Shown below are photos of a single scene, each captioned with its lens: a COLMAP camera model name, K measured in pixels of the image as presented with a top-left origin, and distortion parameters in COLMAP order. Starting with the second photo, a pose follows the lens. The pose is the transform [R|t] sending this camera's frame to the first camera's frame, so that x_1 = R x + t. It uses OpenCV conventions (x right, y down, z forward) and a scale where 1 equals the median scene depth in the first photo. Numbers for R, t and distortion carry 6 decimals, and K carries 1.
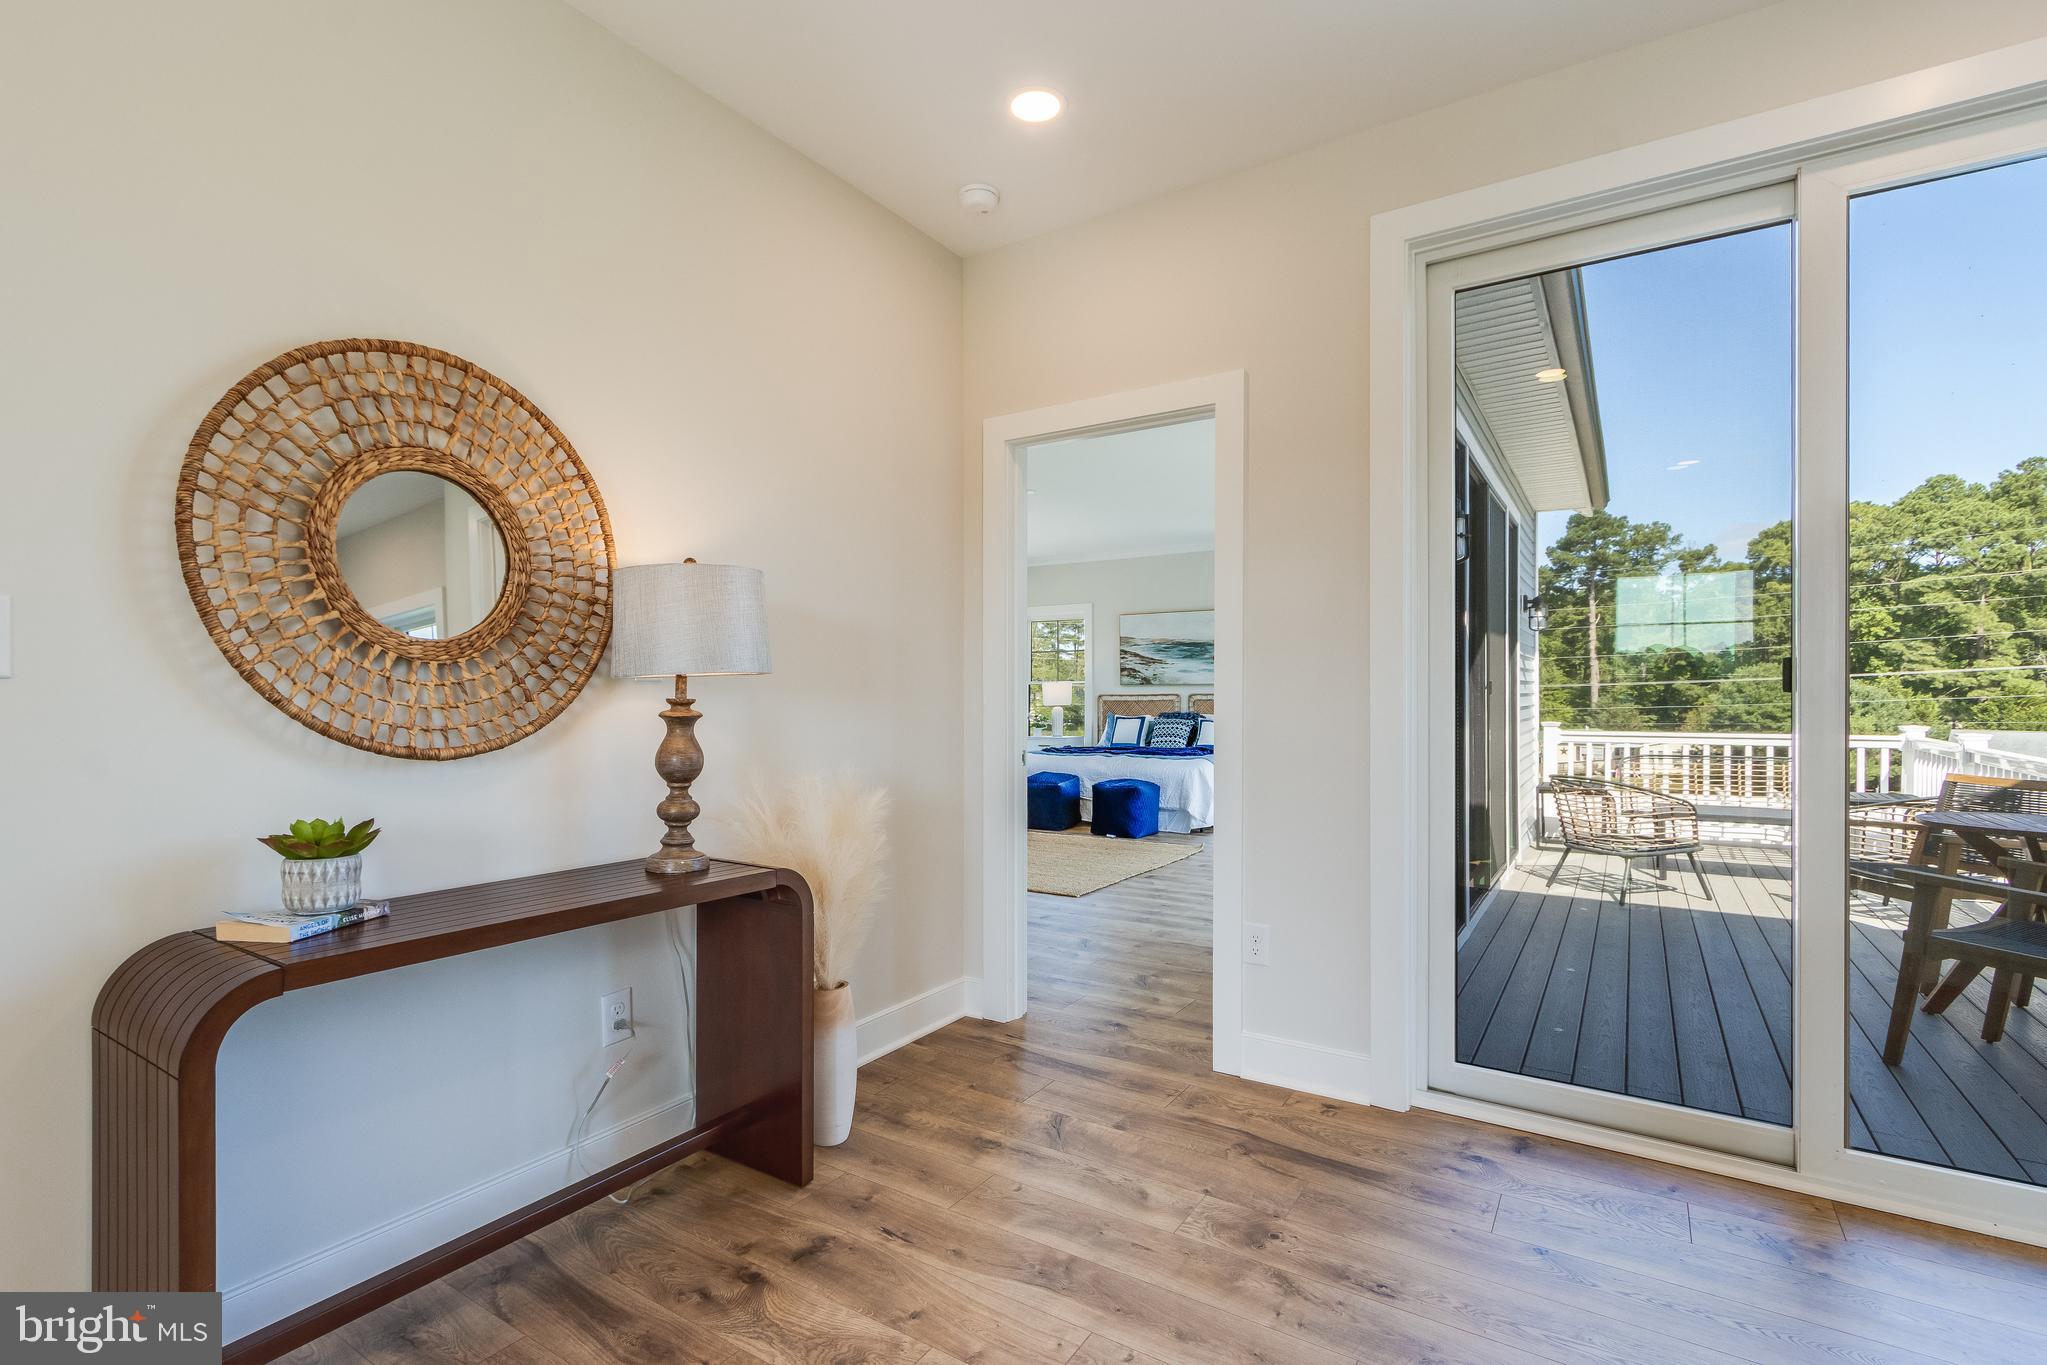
lens RADIAL K [[961.9, 0, 1012.4], [0, 961.9, 690.3], [0, 0, 1]] dist [-0.001480, -0.000185]
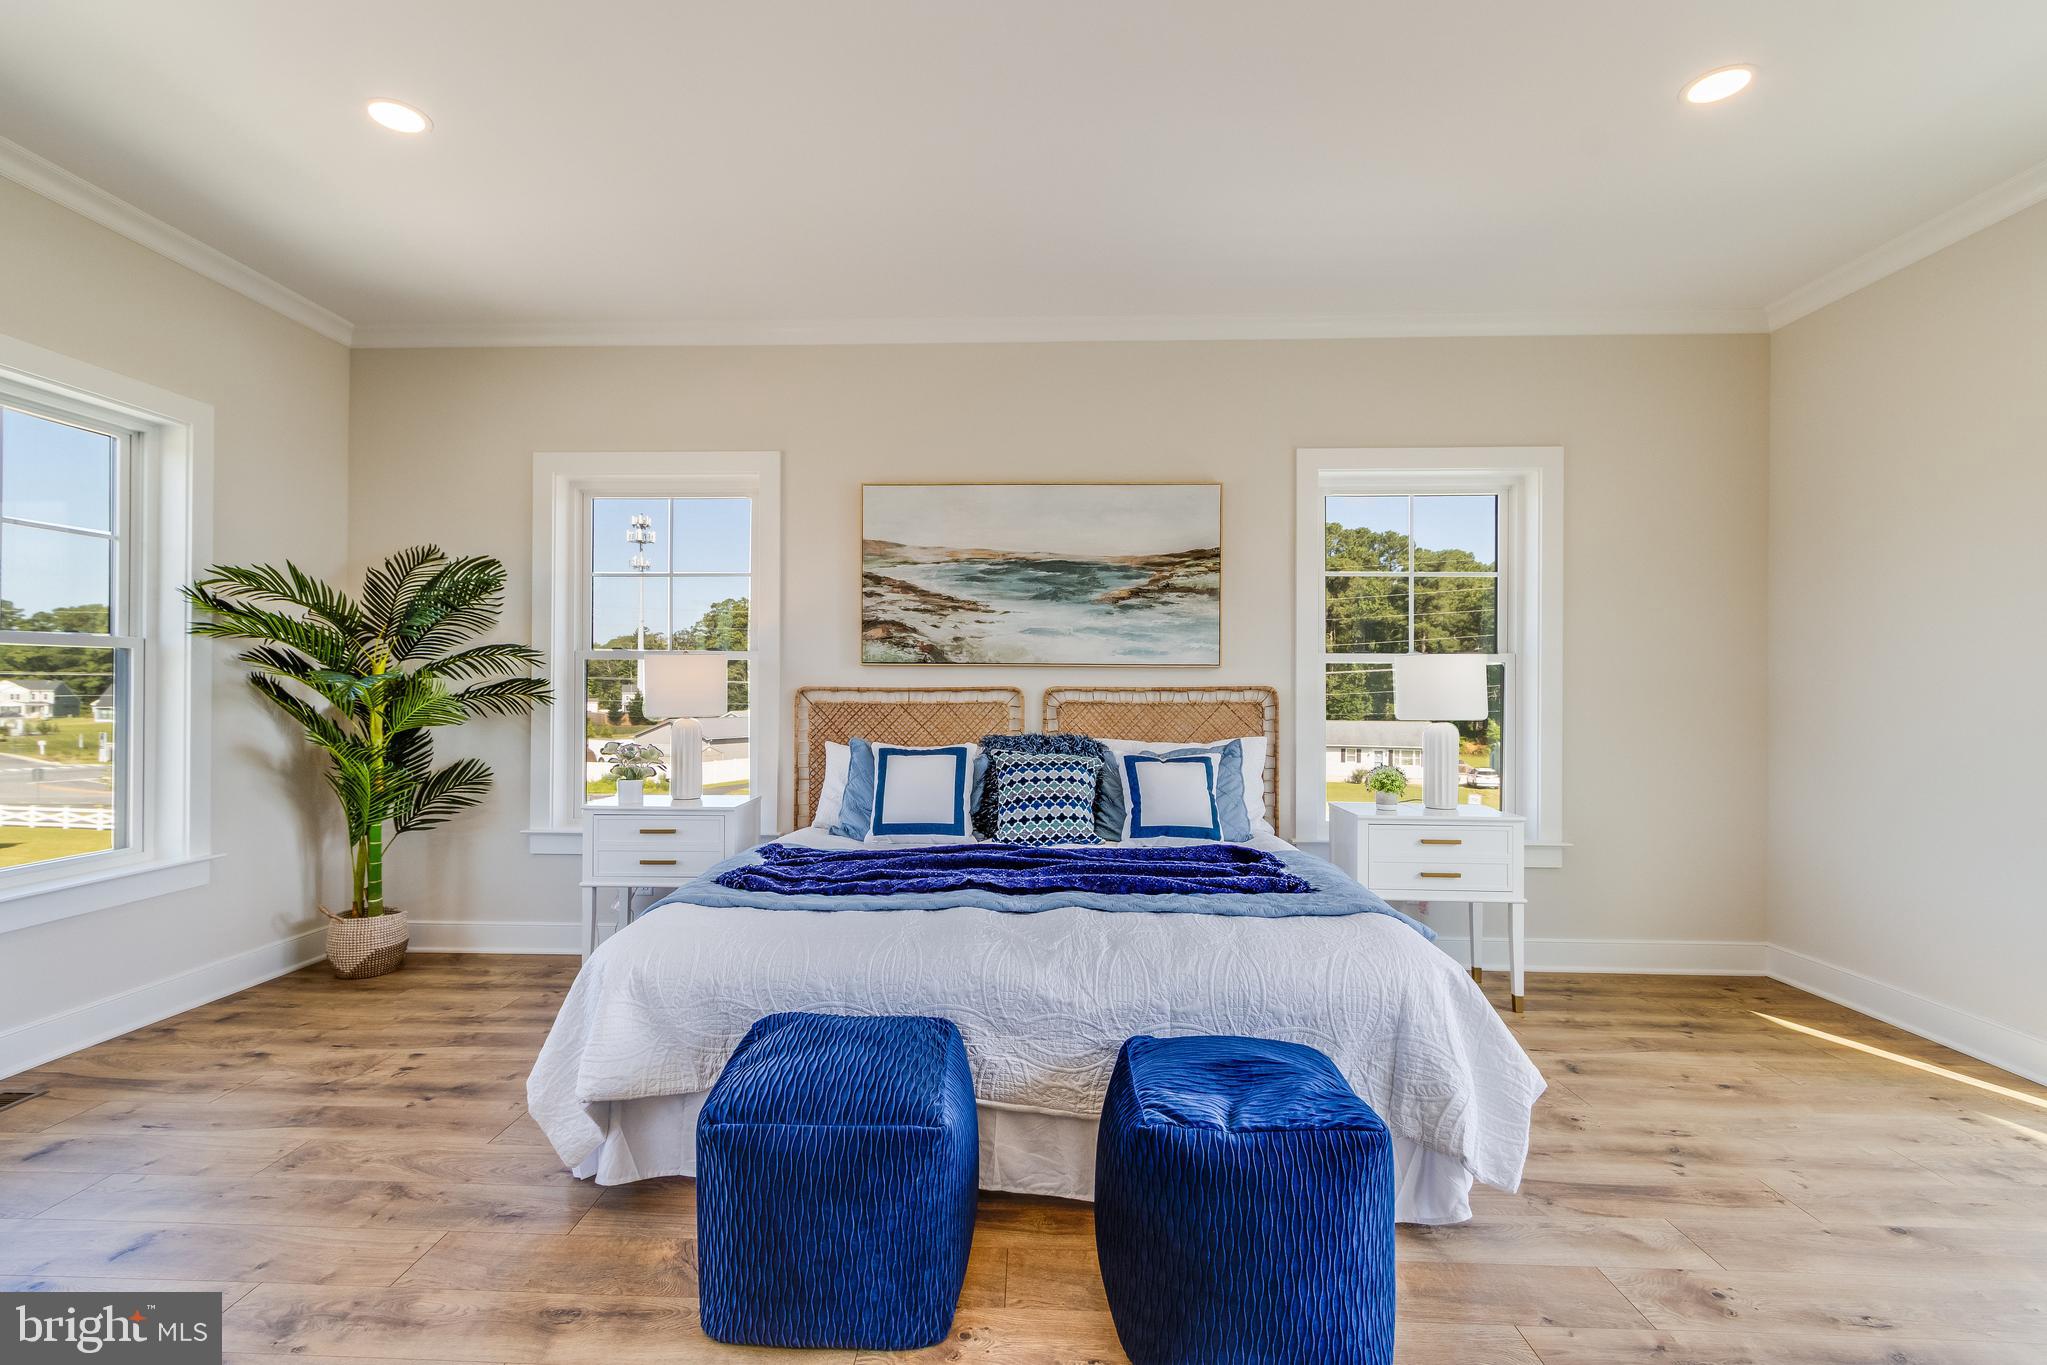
lens RADIAL K [[961.9, 0, 1026.1], [0, 961.9, 688.7], [0, 0, 1]] dist [-0.001480, -0.000185]
pose [[0.855122, 0.011446, 0.518301, -0.033357], [-0.011830, 0.999927, -0.002565, 0.004953], [-0.518292, -0.003938, 0.855194, 0.641852]]
